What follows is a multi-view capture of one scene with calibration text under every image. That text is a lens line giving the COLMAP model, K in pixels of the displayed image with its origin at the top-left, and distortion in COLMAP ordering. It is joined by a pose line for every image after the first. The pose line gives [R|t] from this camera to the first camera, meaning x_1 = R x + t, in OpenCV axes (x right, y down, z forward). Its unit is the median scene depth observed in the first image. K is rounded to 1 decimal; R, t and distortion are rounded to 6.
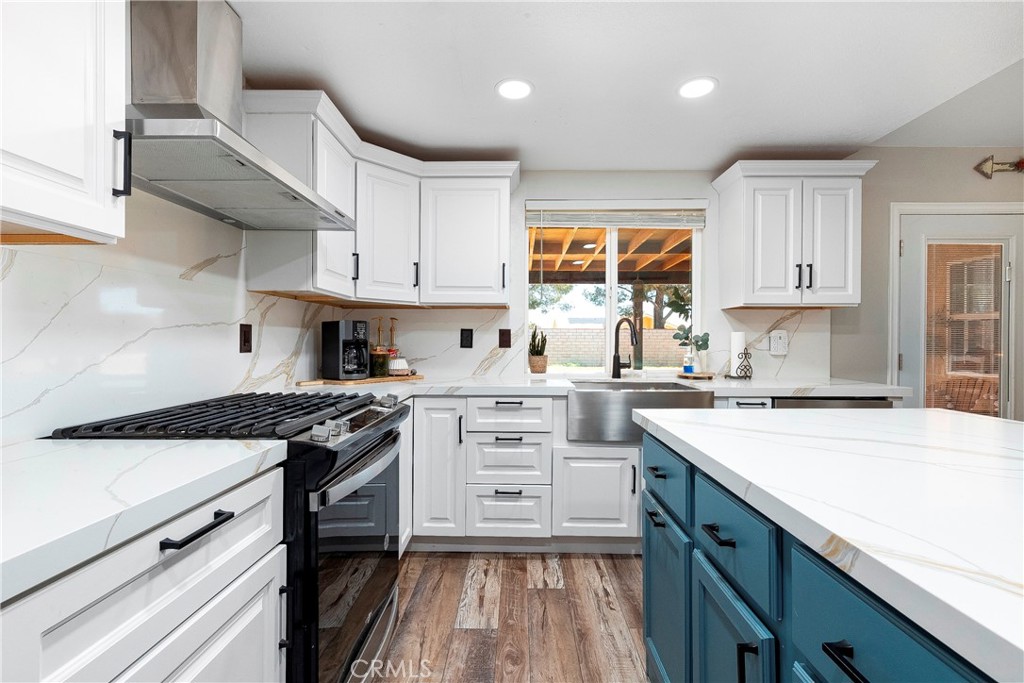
lens RADIAL K [[456.6, 0, 516.0], [0, 456.6, 340.8], [0, 0, 1]] dist [0.003234, 0.001295]
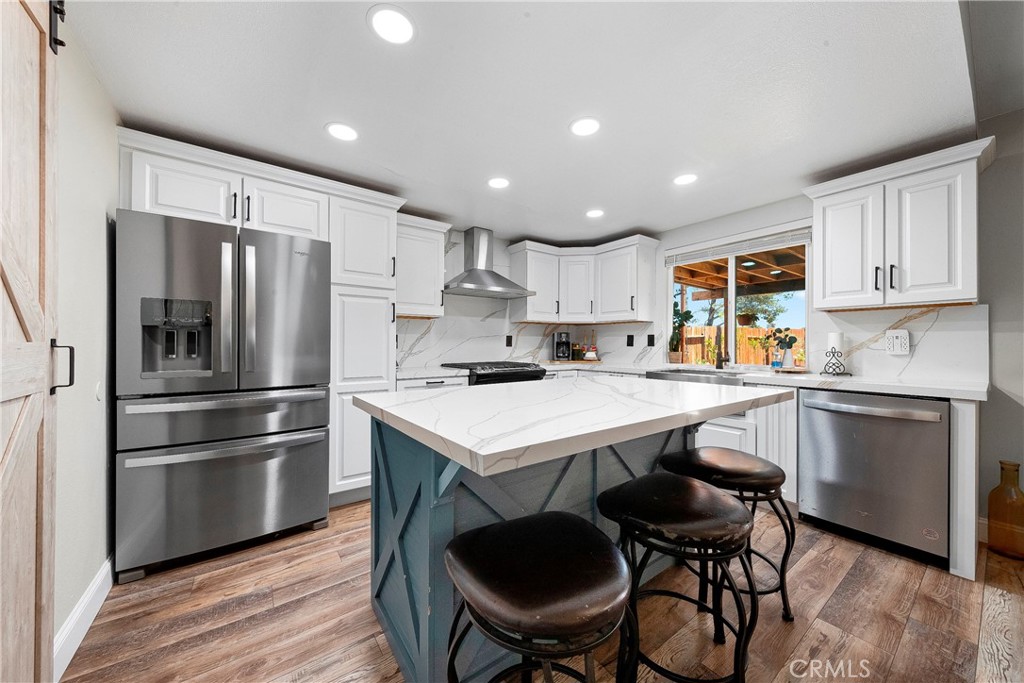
lens RADIAL K [[362.7, 0, 511.6], [0, 362.7, 343.0], [0, 0, 1]] dist [0.000488, 0.000031]
pose [[0.599583, -0.002895, -0.800308, 0.753672], [-0.000598, 0.999992, -0.004065, 0.009984], [0.800313, 0.002916, 0.599576, -0.157646]]
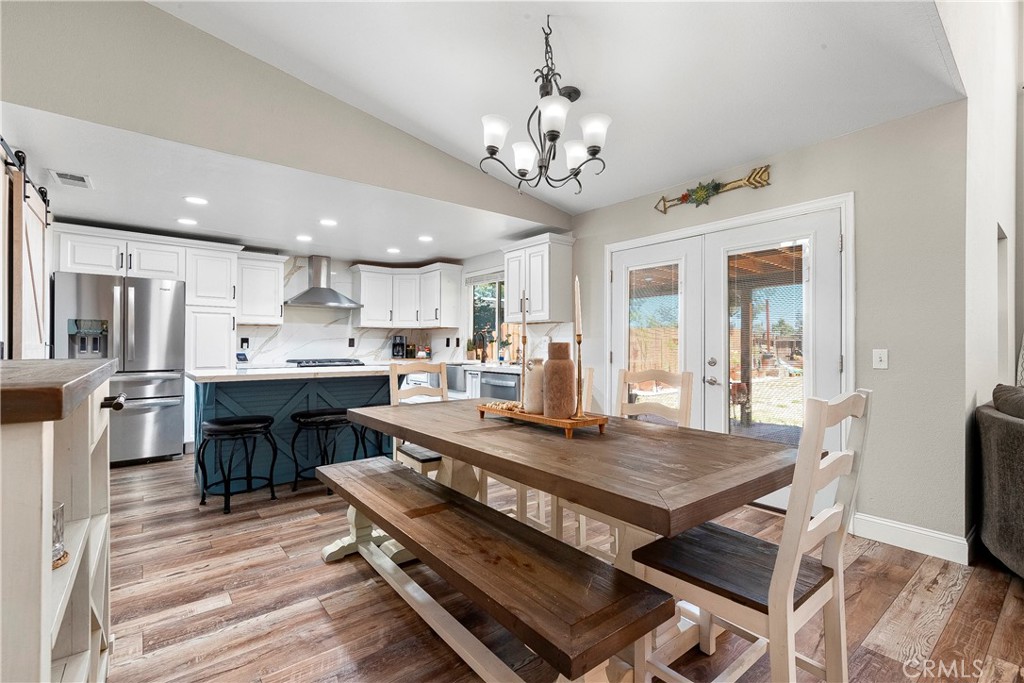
lens RADIAL K [[456.6, 0, 509.0], [0, 456.6, 342.5], [0, 0, 1]] dist [0.003234, 0.001295]
pose [[0.637012, -0.005487, -0.770834, 1.849428], [-0.001392, 0.999965, -0.008269, 0.013464], [0.770852, 0.006341, 0.636982, -0.141878]]
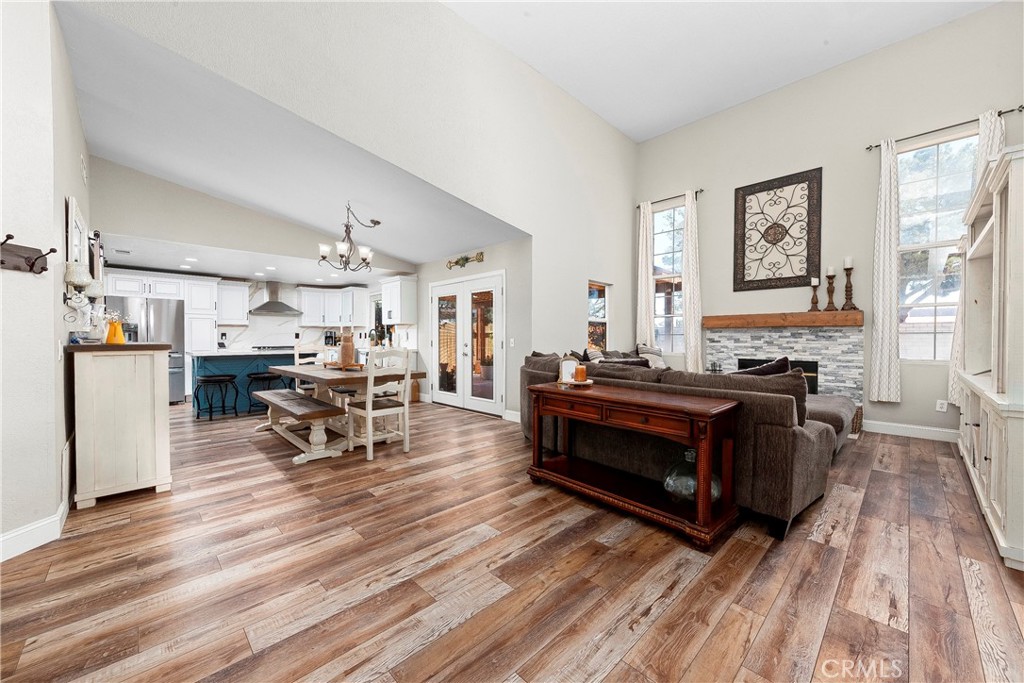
lens RADIAL K [[388.6, 0, 512.9], [0, 388.6, 340.4], [0, 0, 1]] dist [-0.000187, -0.000081]
pose [[0.709939, 0.002584, -0.704258, 2.940898], [0.000832, 0.999989, 0.004508, 0.020040], [0.704262, -0.003787, 0.709930, -0.266380]]
